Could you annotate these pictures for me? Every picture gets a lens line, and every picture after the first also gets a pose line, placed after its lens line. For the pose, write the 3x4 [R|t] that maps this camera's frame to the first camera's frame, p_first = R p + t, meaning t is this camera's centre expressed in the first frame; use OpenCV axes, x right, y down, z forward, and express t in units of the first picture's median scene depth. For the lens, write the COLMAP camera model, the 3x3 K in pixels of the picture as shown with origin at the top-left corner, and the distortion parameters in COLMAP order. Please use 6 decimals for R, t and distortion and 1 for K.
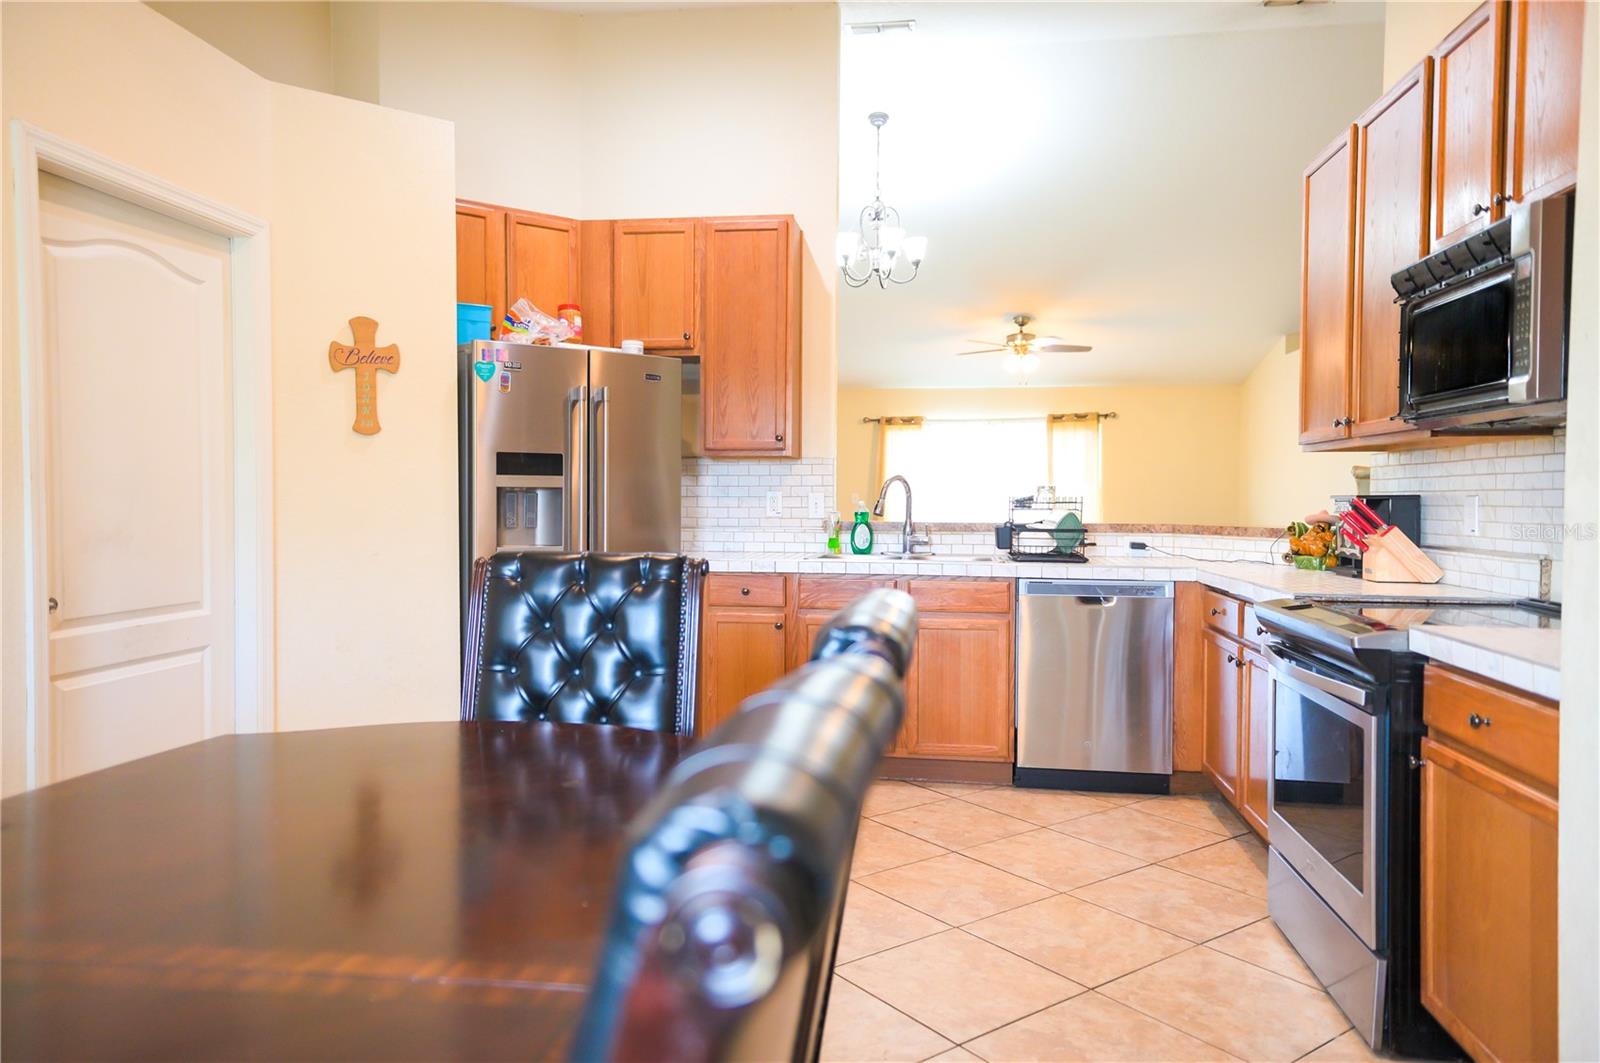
lens RADIAL K [[1068.8, 0, 803.3], [0, 1068.8, 515.2], [0, 0, 1]] dist [0.049725, 0.003661]
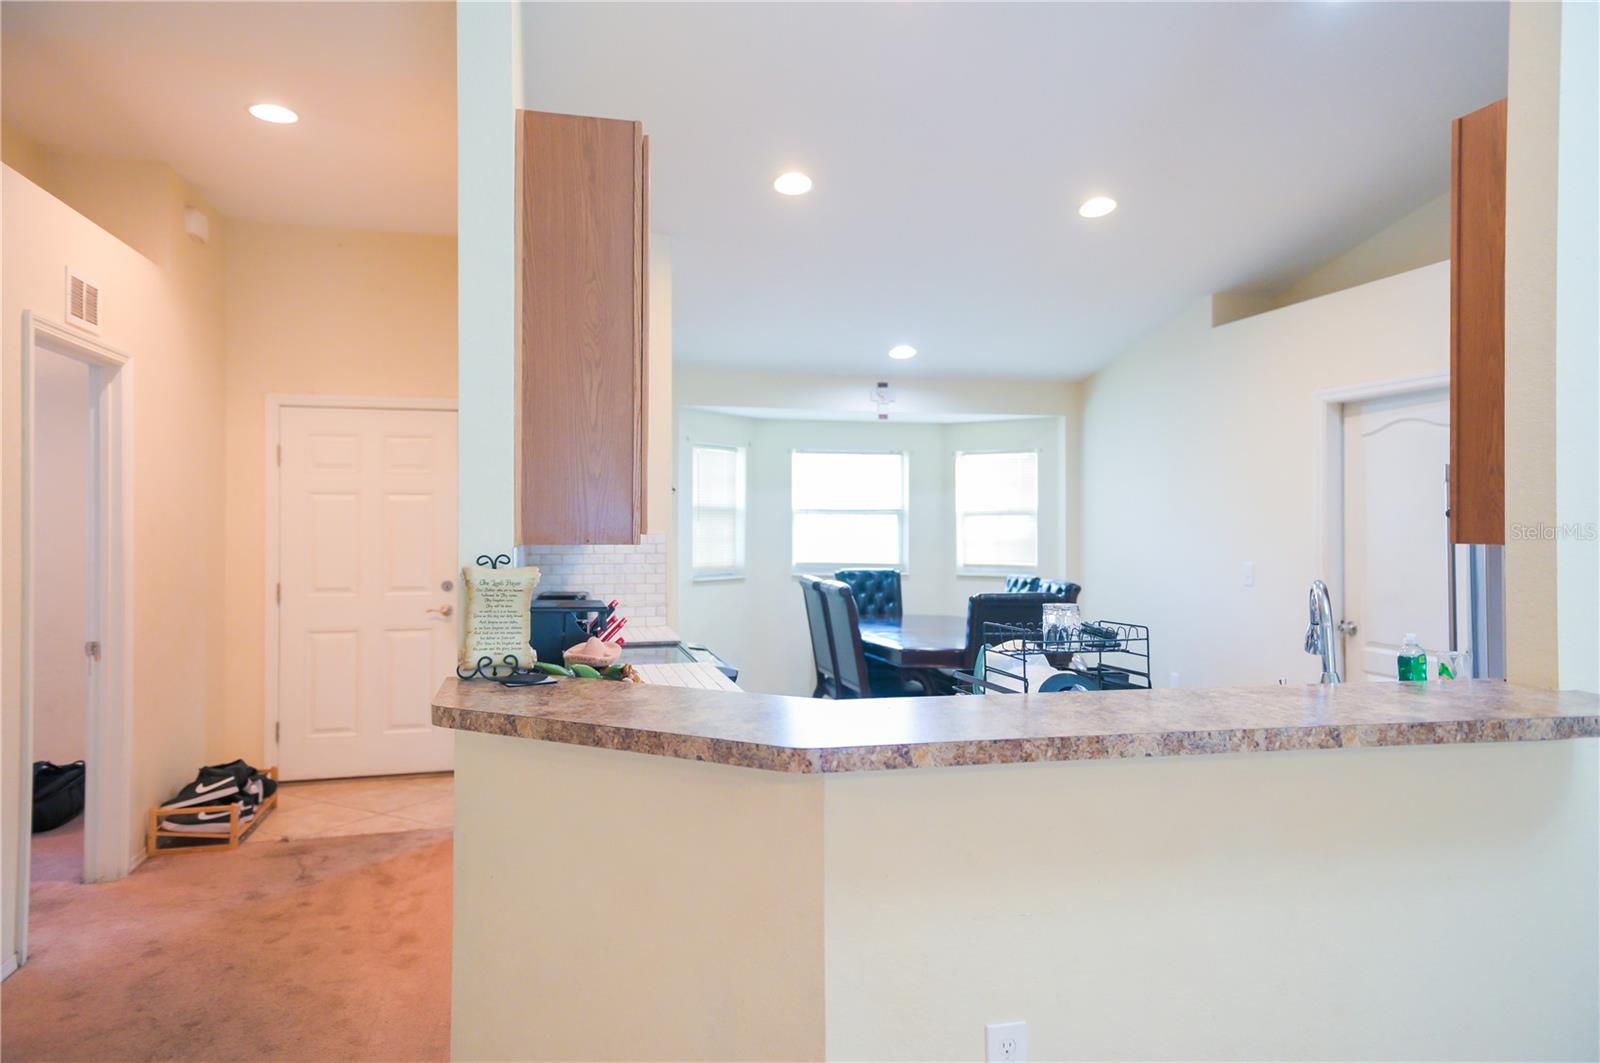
lens RADIAL K [[1068.8, 0, 803.3], [0, 1068.8, 515.2], [0, 0, 1]] dist [0.049725, 0.003661]
pose [[-0.929338, -0.008135, -0.369141, 0.572088], [-0.012819, 0.999865, 0.010238, -0.079580], [0.369008, 0.014247, -0.929317, 1.539886]]
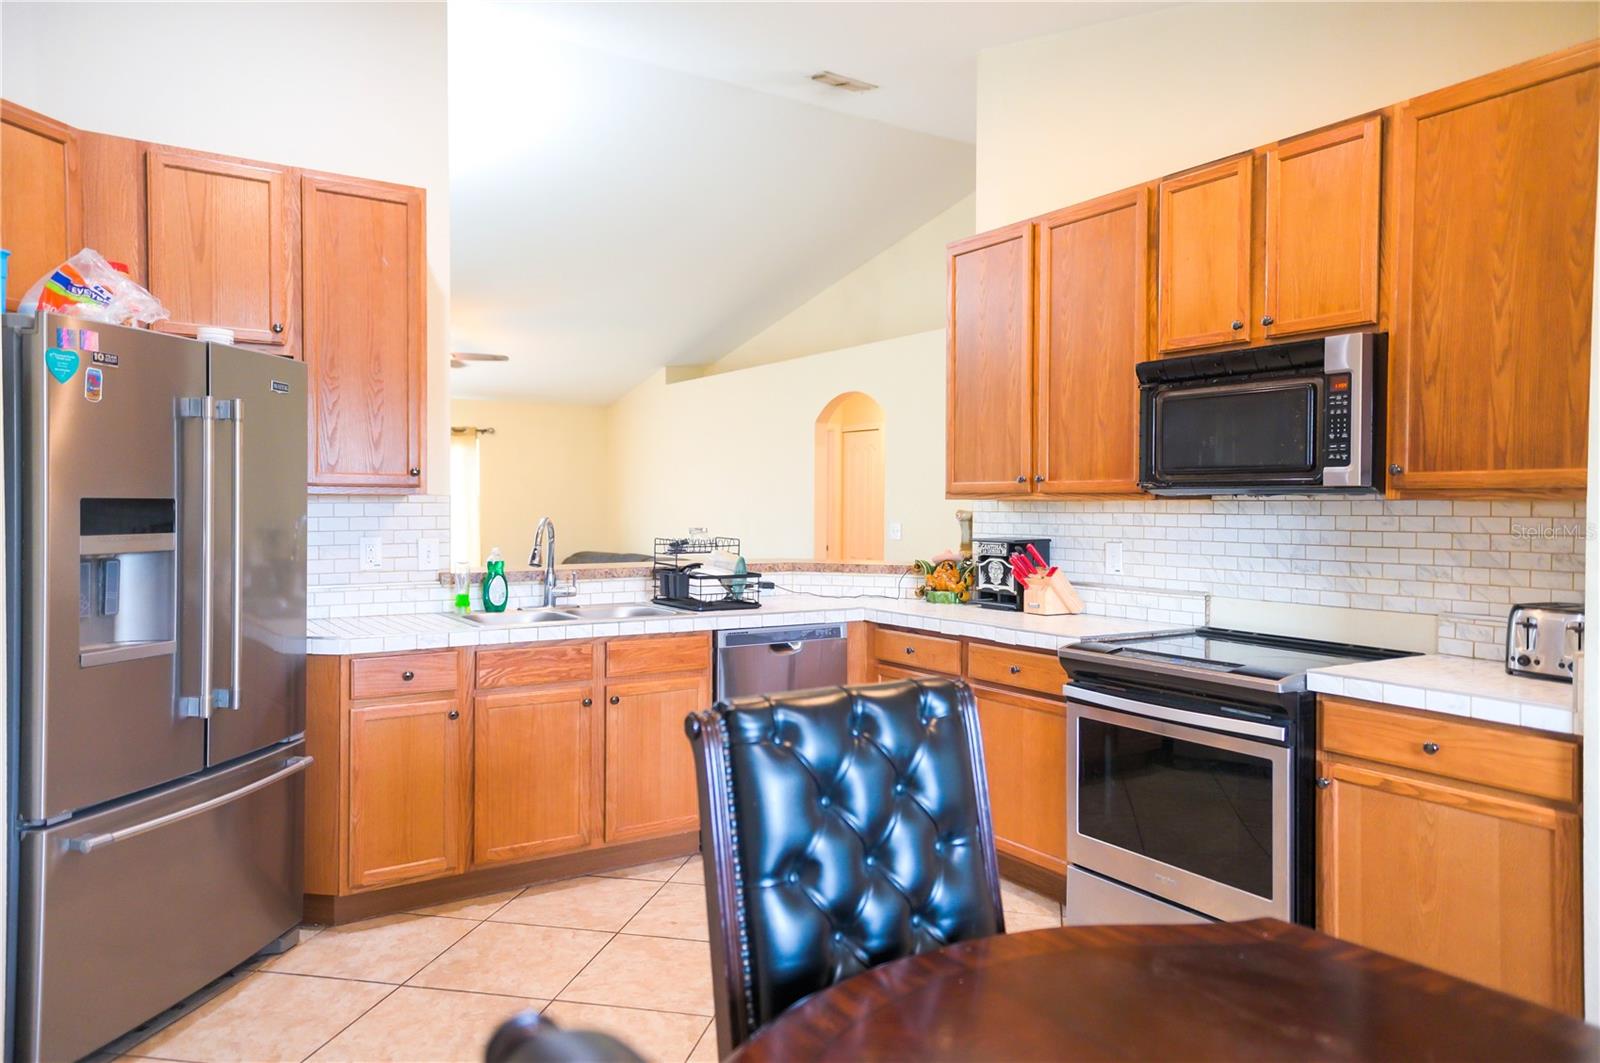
lens RADIAL K [[1068.8, 0, 803.3], [0, 1068.8, 515.2], [0, 0, 1]] dist [0.049725, 0.003661]
pose [[0.759048, -0.008645, 0.650977, -0.346286], [0.010857, 0.999941, 0.000619, -0.041197], [-0.650944, 0.006598, 0.759097, 0.236578]]
